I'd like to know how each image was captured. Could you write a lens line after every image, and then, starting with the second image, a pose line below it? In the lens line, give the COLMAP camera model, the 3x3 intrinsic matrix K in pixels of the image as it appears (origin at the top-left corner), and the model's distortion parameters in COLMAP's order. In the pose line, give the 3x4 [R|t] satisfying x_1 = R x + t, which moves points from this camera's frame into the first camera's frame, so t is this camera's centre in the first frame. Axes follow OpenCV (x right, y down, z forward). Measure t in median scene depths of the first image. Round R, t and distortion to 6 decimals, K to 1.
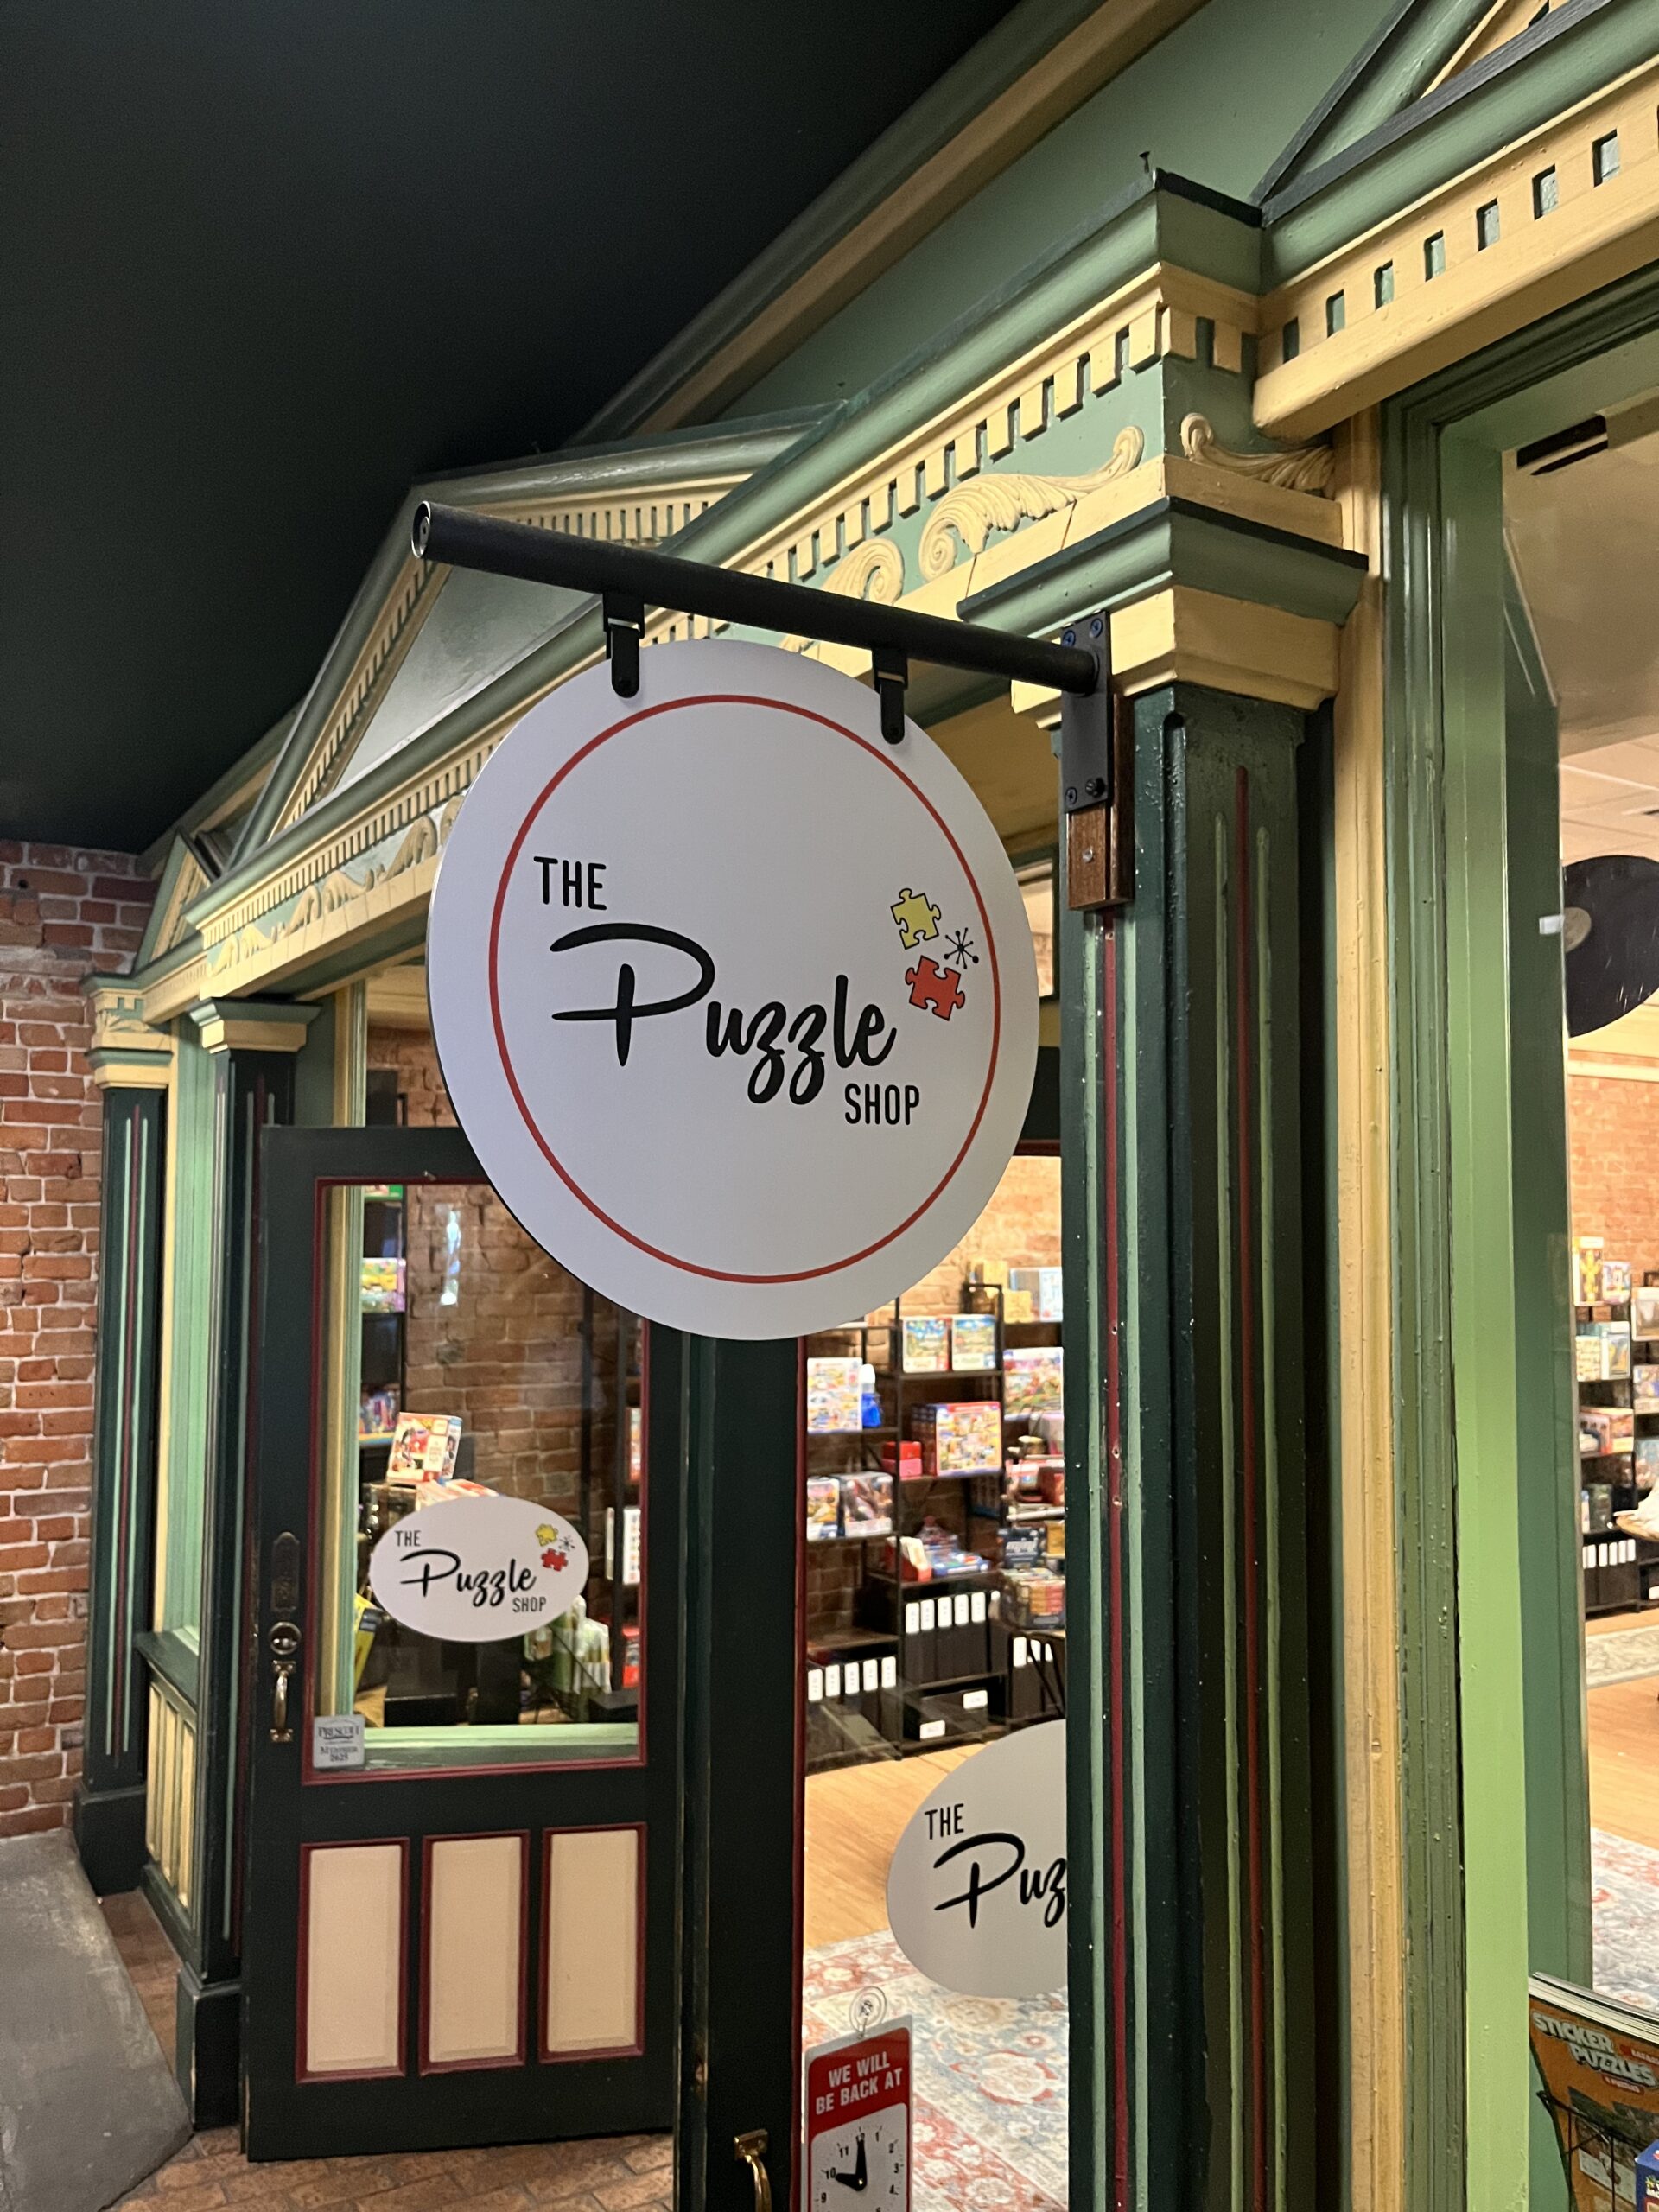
lens RADIAL K [[1697.5, 0, 827.6], [0, 1697.5, 1099.9], [0, 0, 1]] dist [0.001789, -0.021986]
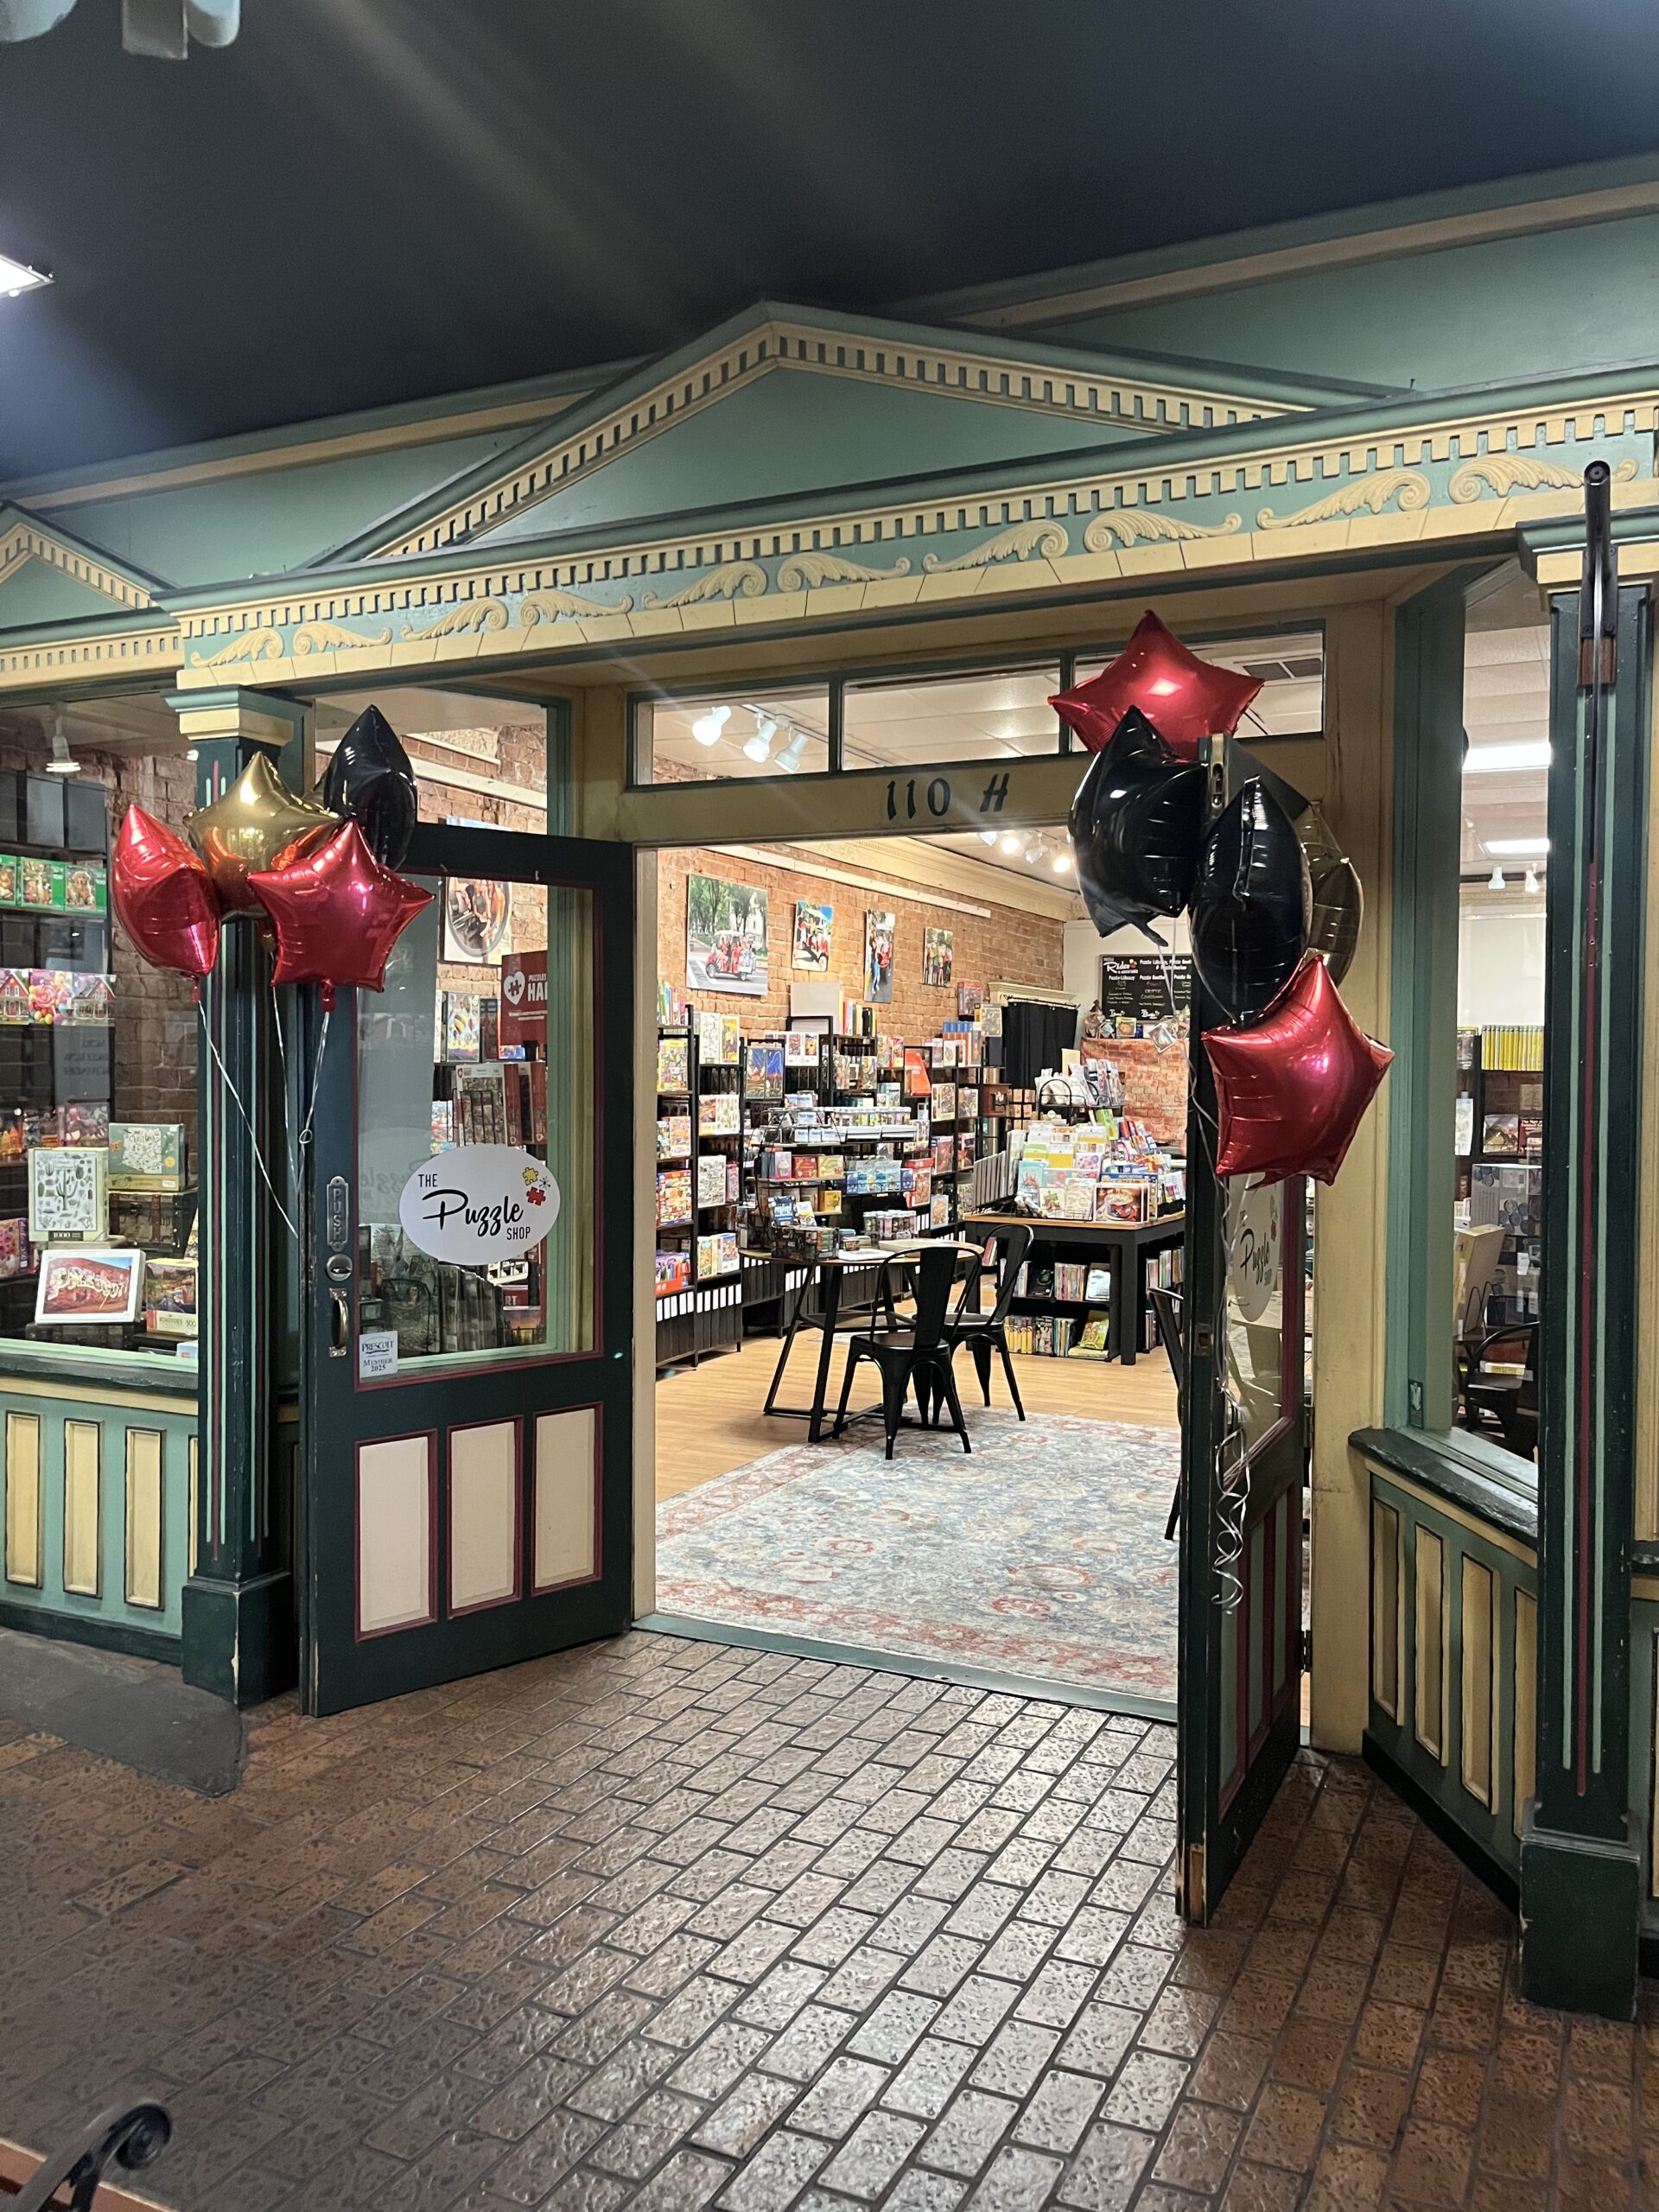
lens RADIAL K [[1697.5, 0, 830.9], [0, 1697.5, 1109.3], [0, 0, 1]] dist [0.001789, -0.021986]
pose [[0.842224, -0.013253, 0.538965, -0.645775], [-0.042960, 0.994869, 0.091595, 0.092754], [-0.537414, -0.100298, 0.837333, -0.115241]]
